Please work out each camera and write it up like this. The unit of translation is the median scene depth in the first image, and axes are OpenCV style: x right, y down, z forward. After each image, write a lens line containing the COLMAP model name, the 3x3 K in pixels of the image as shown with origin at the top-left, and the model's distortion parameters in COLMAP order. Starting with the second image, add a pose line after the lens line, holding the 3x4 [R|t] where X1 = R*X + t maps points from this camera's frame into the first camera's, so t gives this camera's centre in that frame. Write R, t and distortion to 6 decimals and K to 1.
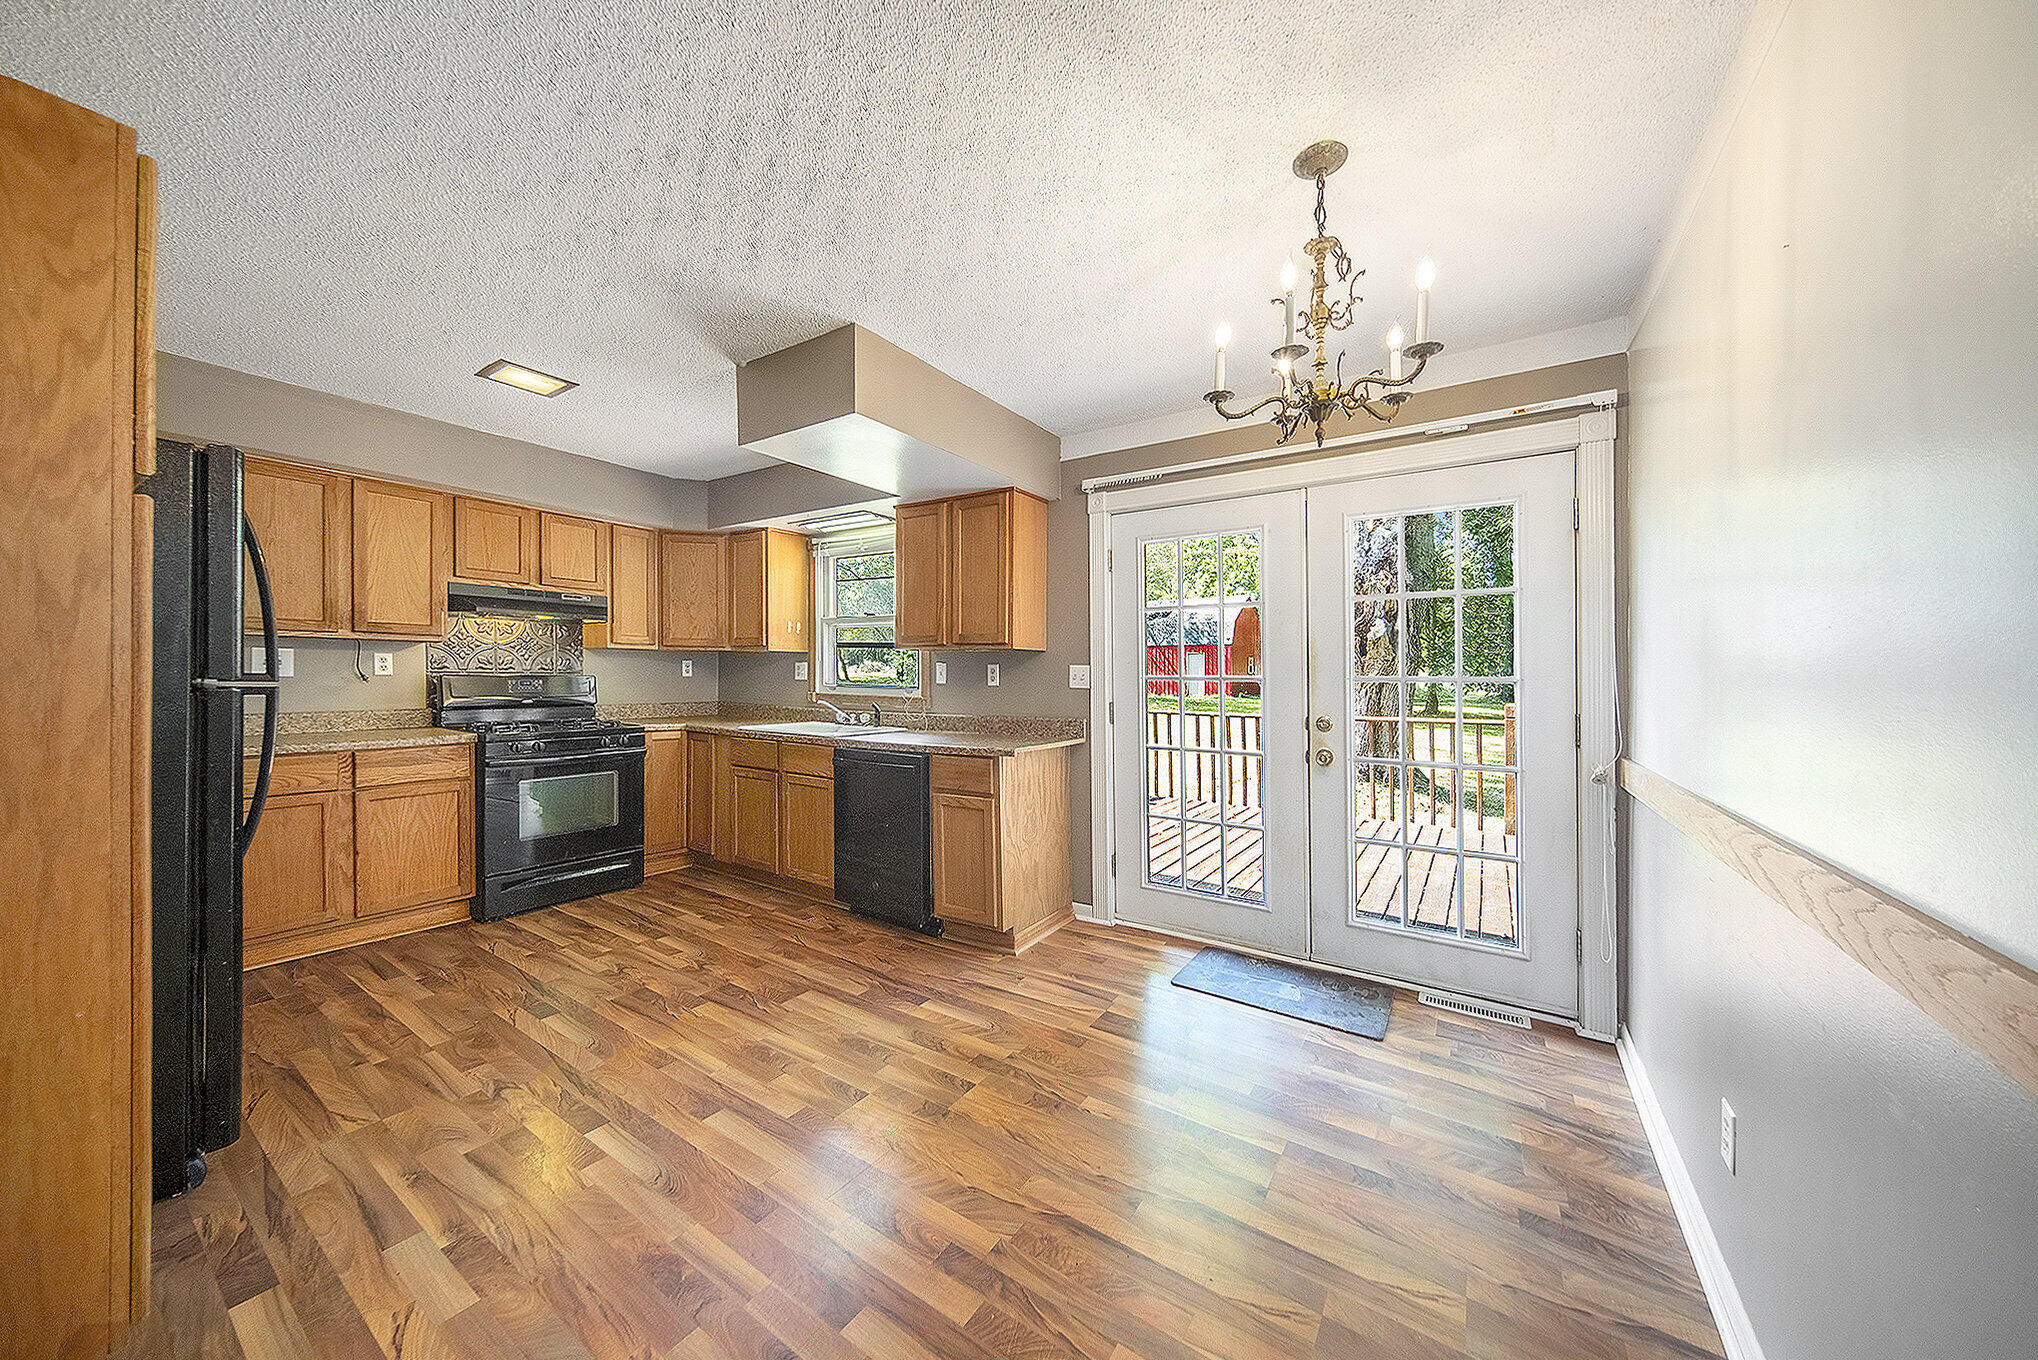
lens RADIAL K [[680.0, 0, 1031.0], [0, 680.0, 681.5], [0, 0, 1]] dist [-0.011523, 0.000122]
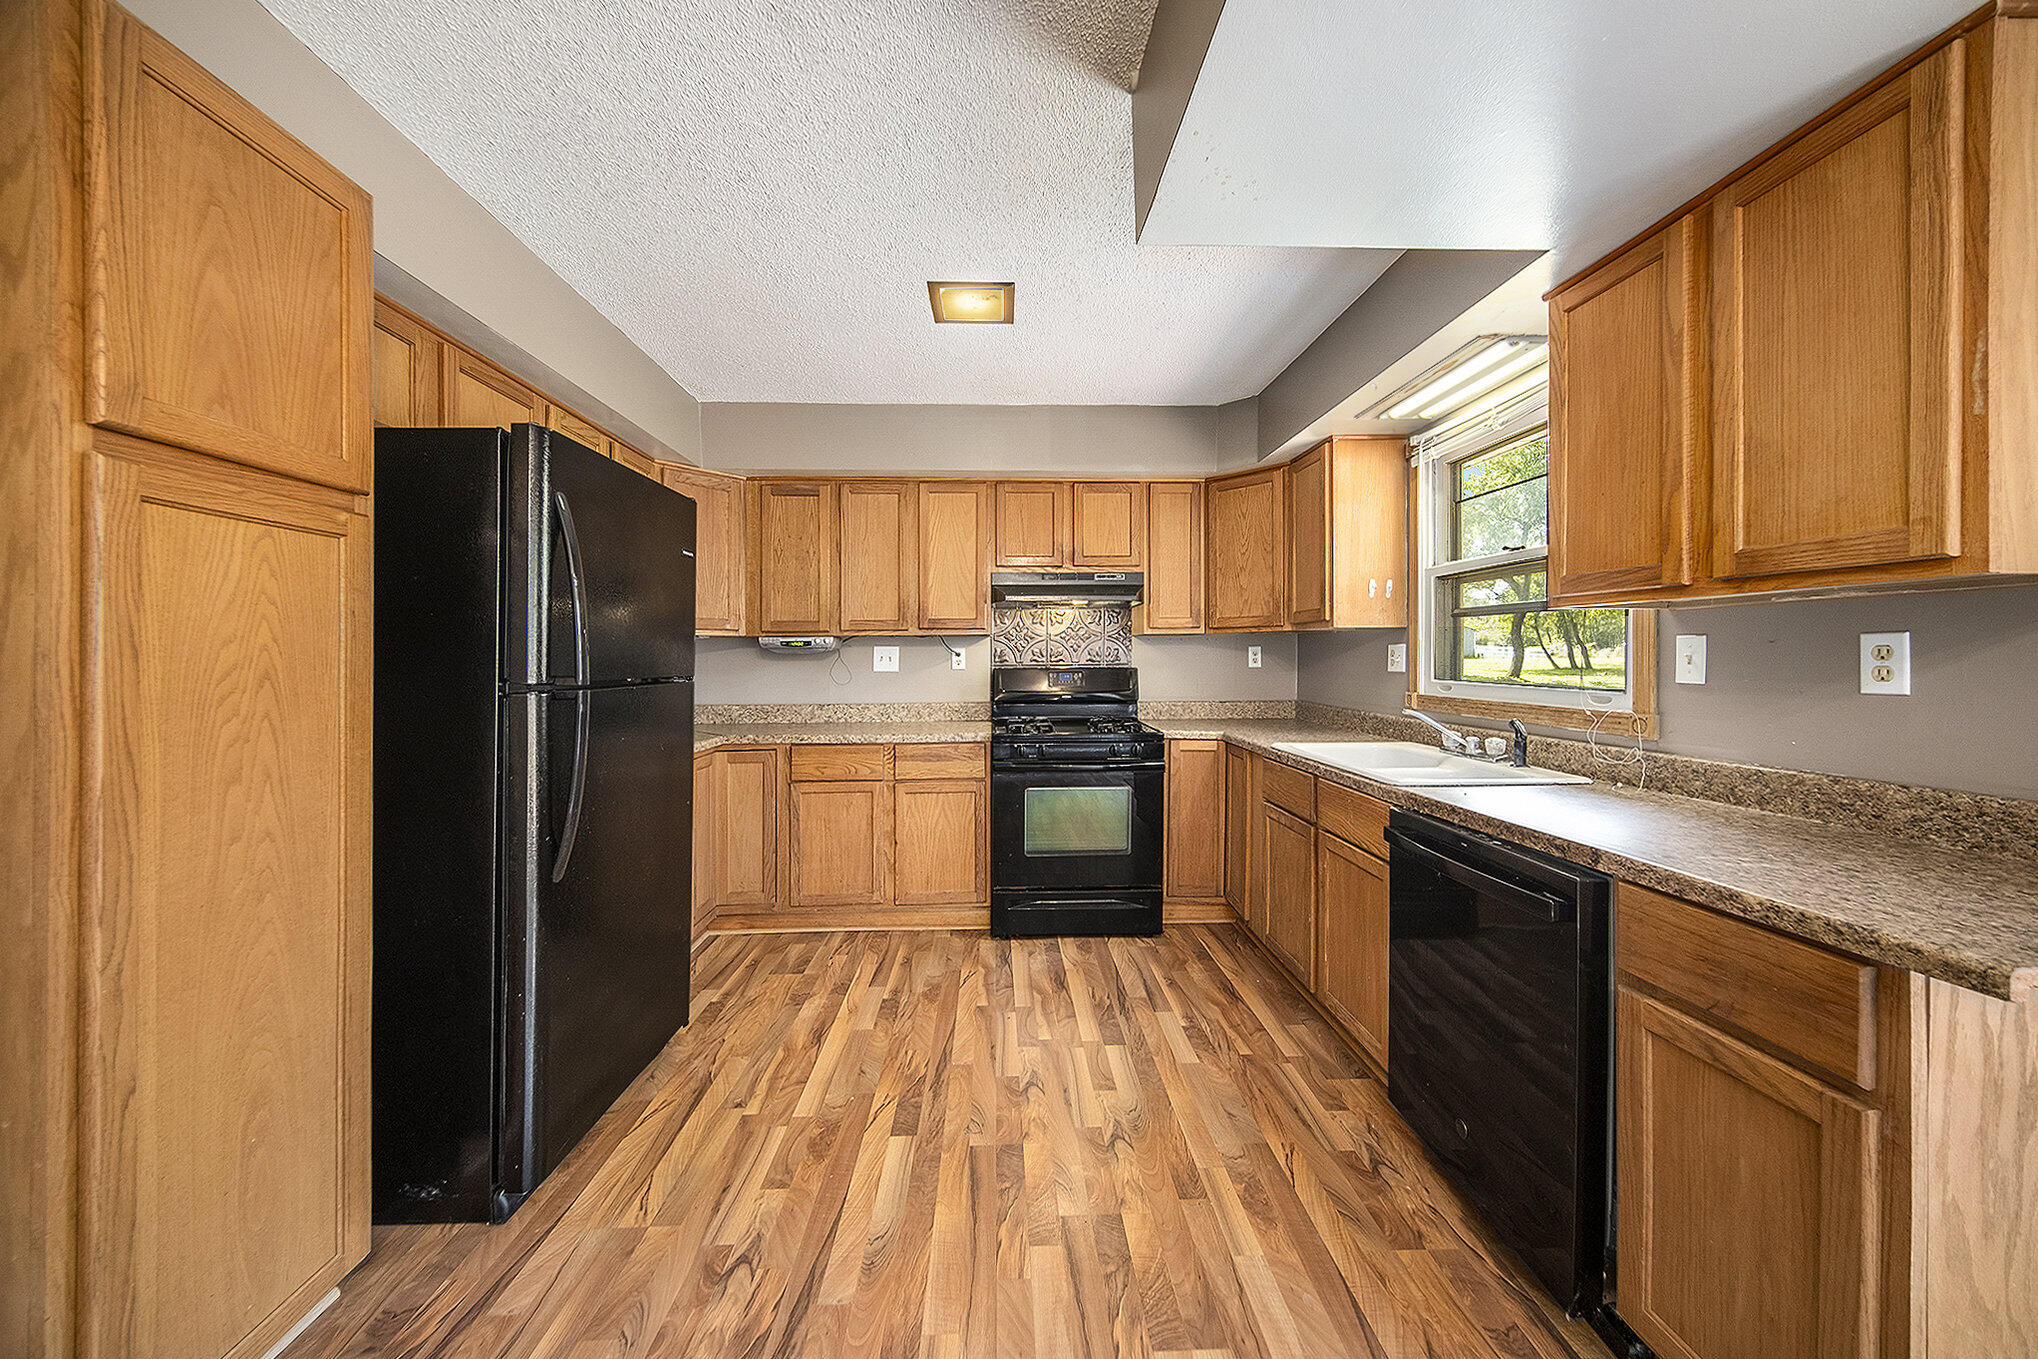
lens RADIAL K [[680.0, 0, 1031.0], [0, 680.0, 681.0], [0, 0, 1]] dist [-0.011523, 0.000122]
pose [[0.571460, 0.010587, -0.820562, -0.023461], [0.003095, 0.999882, 0.015055, -0.005699], [0.820624, -0.011143, 0.571359, 0.438310]]
